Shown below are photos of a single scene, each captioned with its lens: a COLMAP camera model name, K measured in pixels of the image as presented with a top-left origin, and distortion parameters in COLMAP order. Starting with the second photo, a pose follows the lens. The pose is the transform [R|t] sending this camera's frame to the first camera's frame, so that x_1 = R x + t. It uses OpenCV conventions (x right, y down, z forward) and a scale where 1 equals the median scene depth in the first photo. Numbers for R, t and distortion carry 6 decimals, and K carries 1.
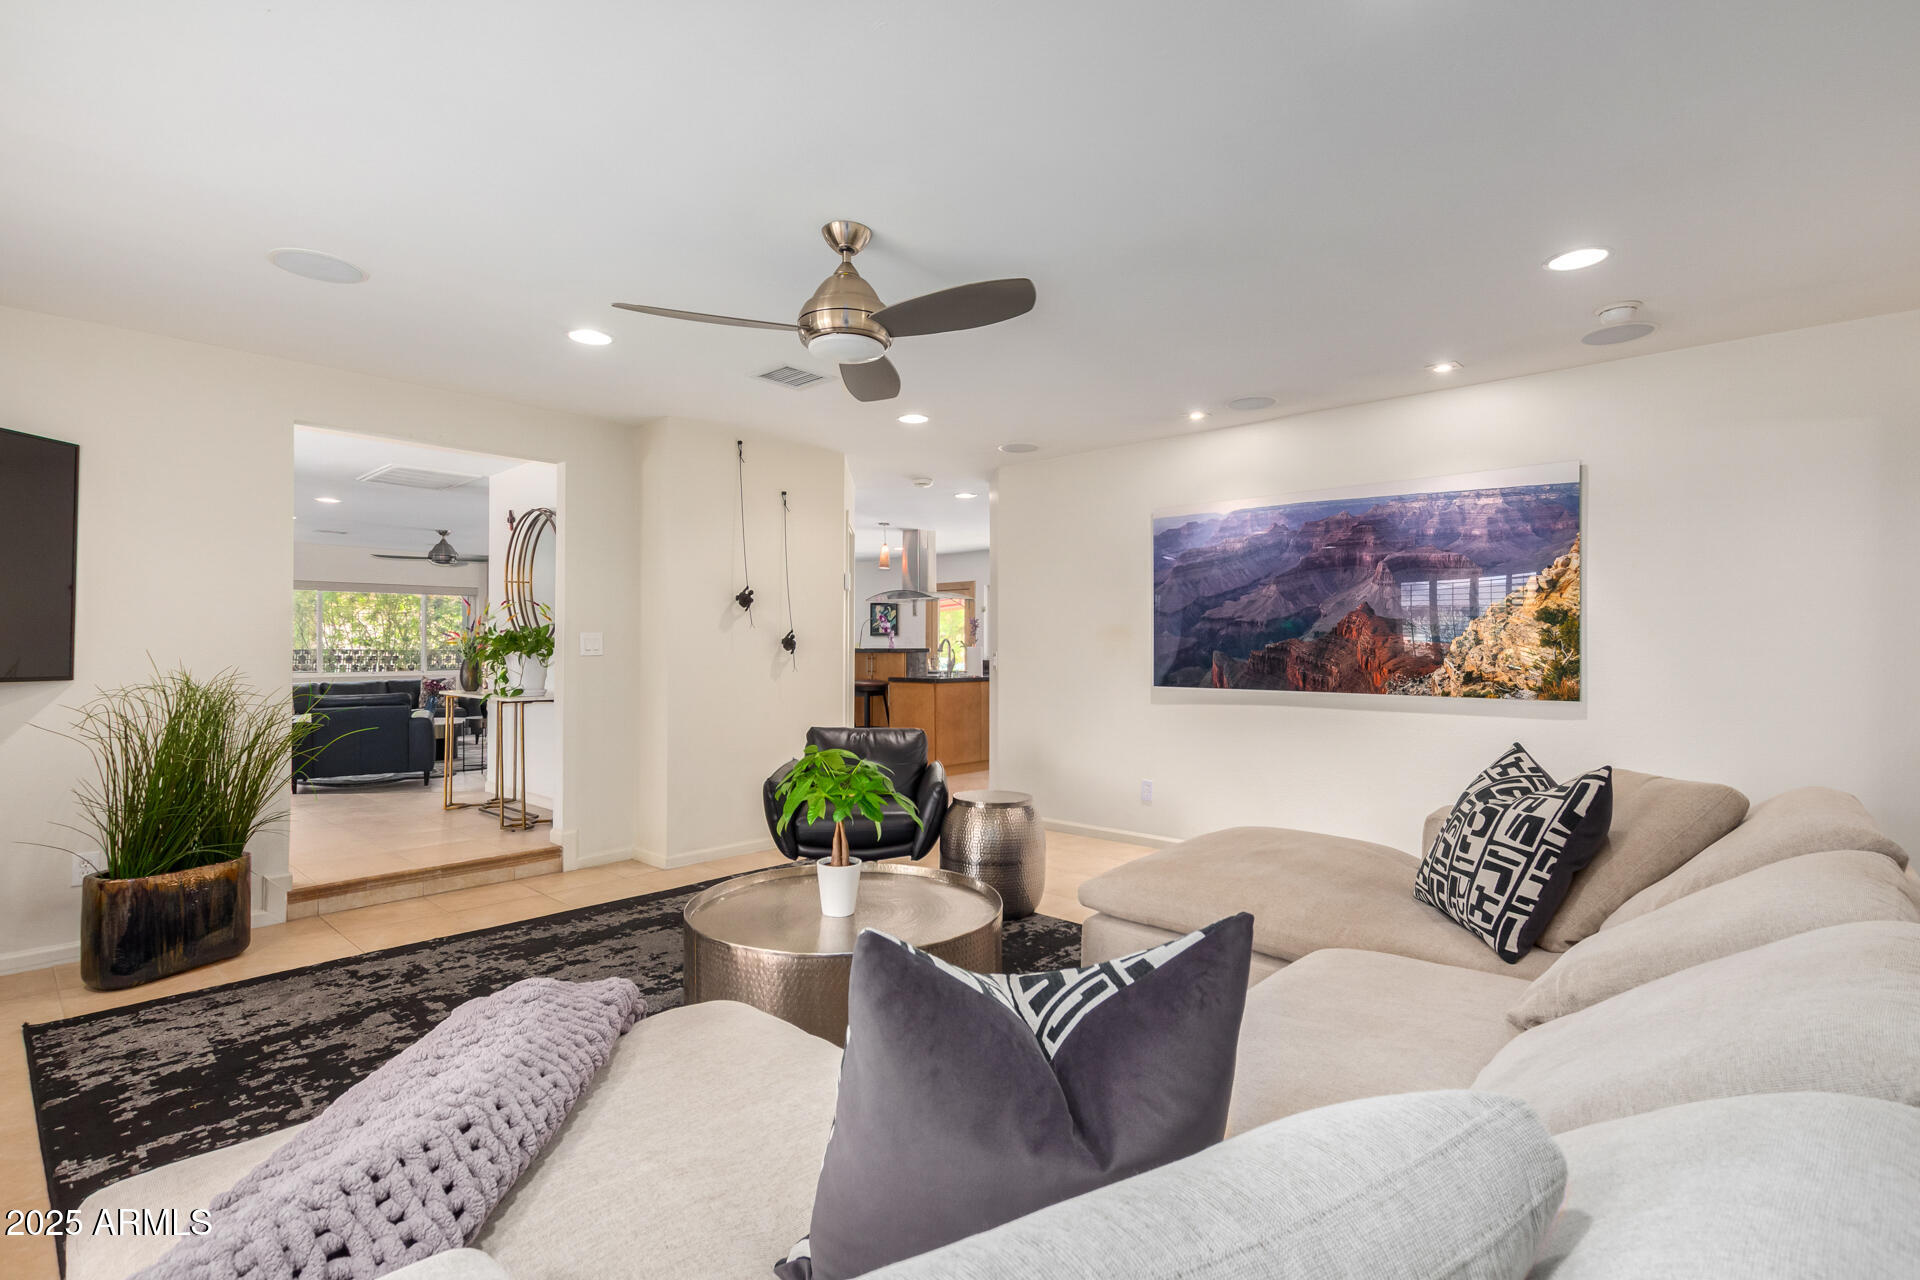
lens RADIAL K [[895.0, 0, 960.0], [0, 895.0, 640.0], [0, 0, 1]] dist [-0.000258, -0.000050]
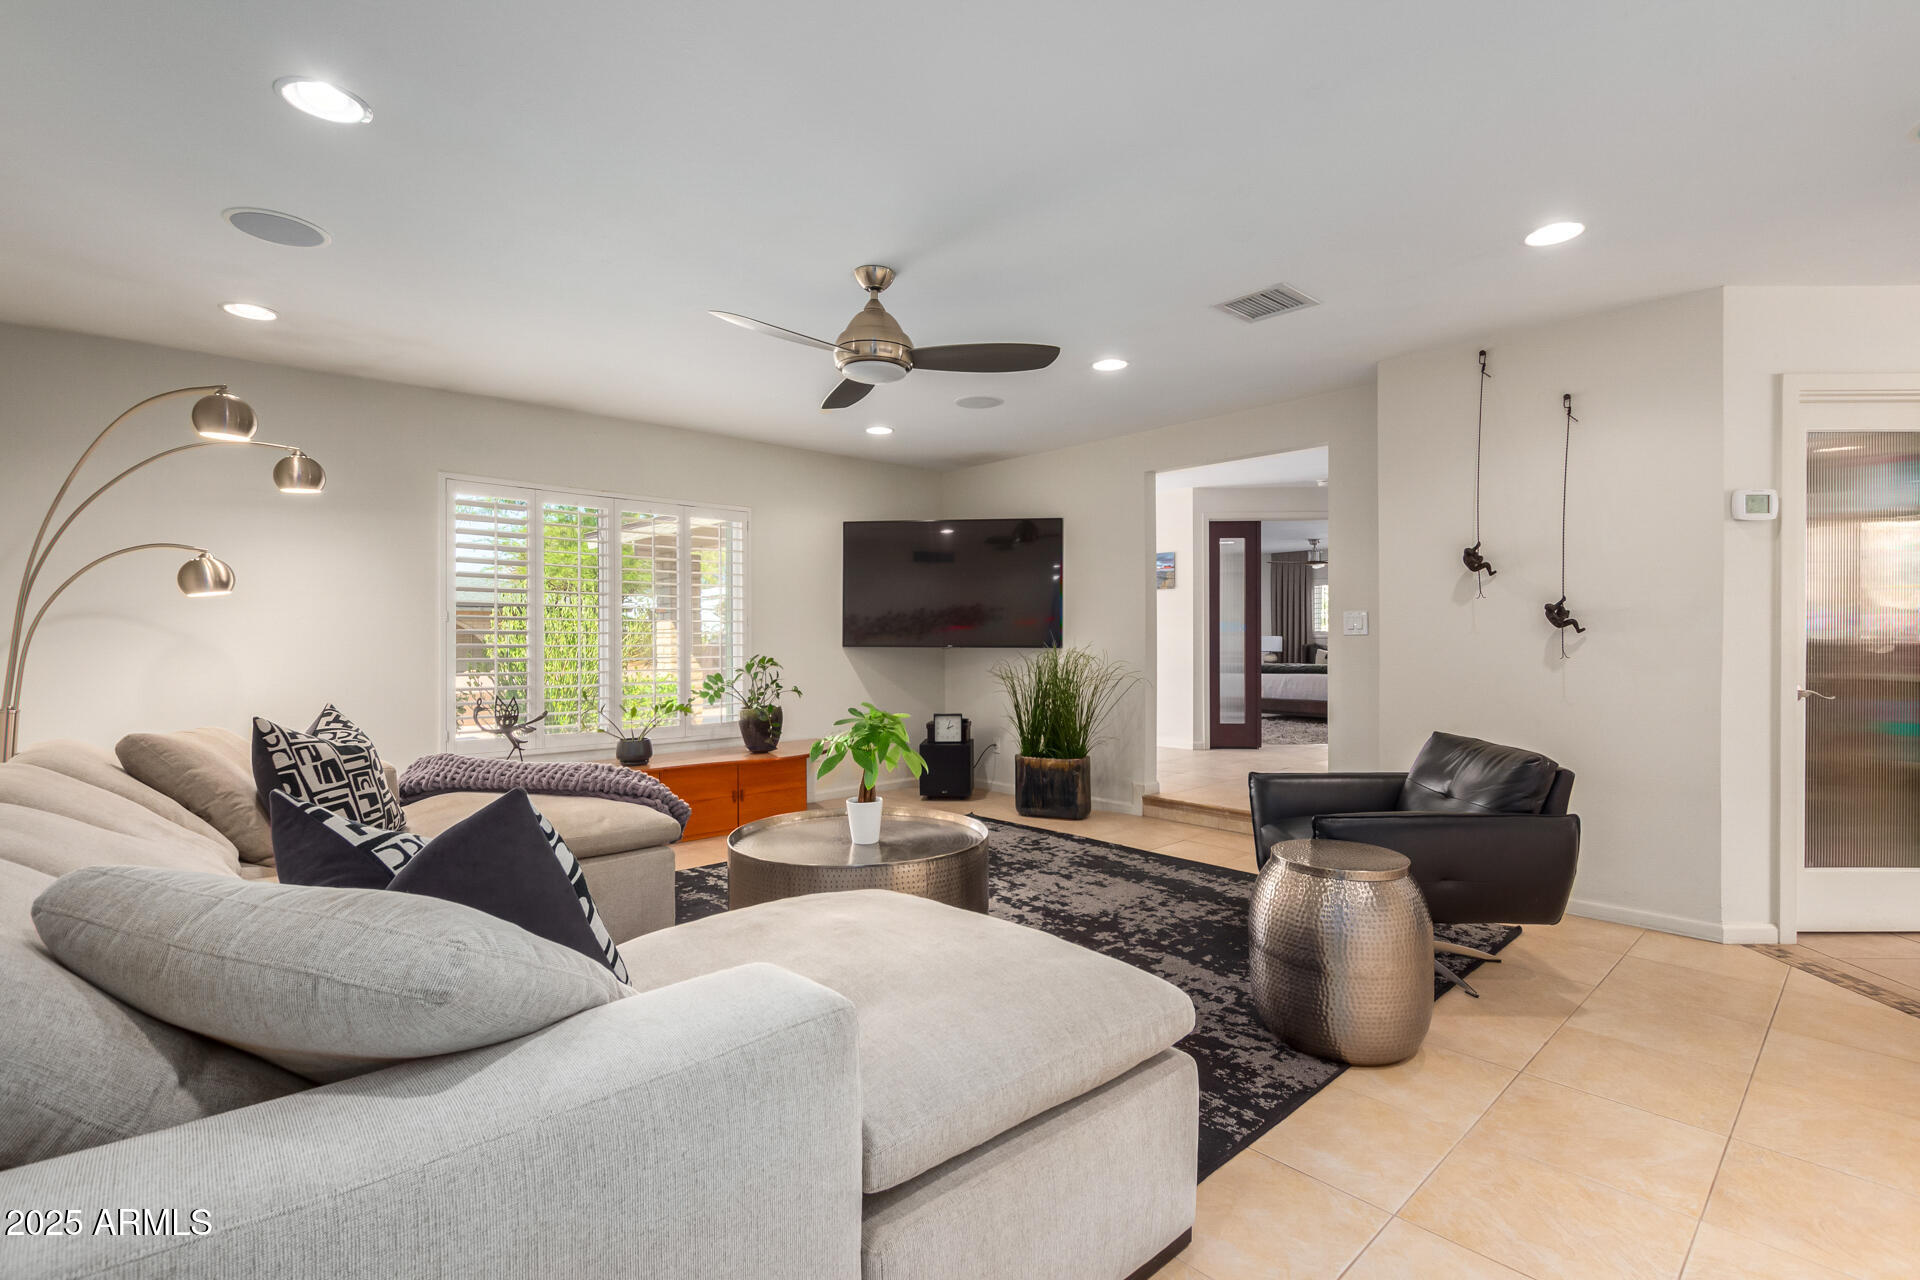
lens RADIAL K [[883.9, 0, 960.0], [0, 883.9, 640.0], [0, 0, 1]] dist [0.000056, 0.000014]
pose [[-0.084548, 0.005538, -0.996404, 0.981081], [0.014925, 0.999879, 0.004291, 0.021086], [0.996308, -0.014509, -0.084620, 1.135389]]
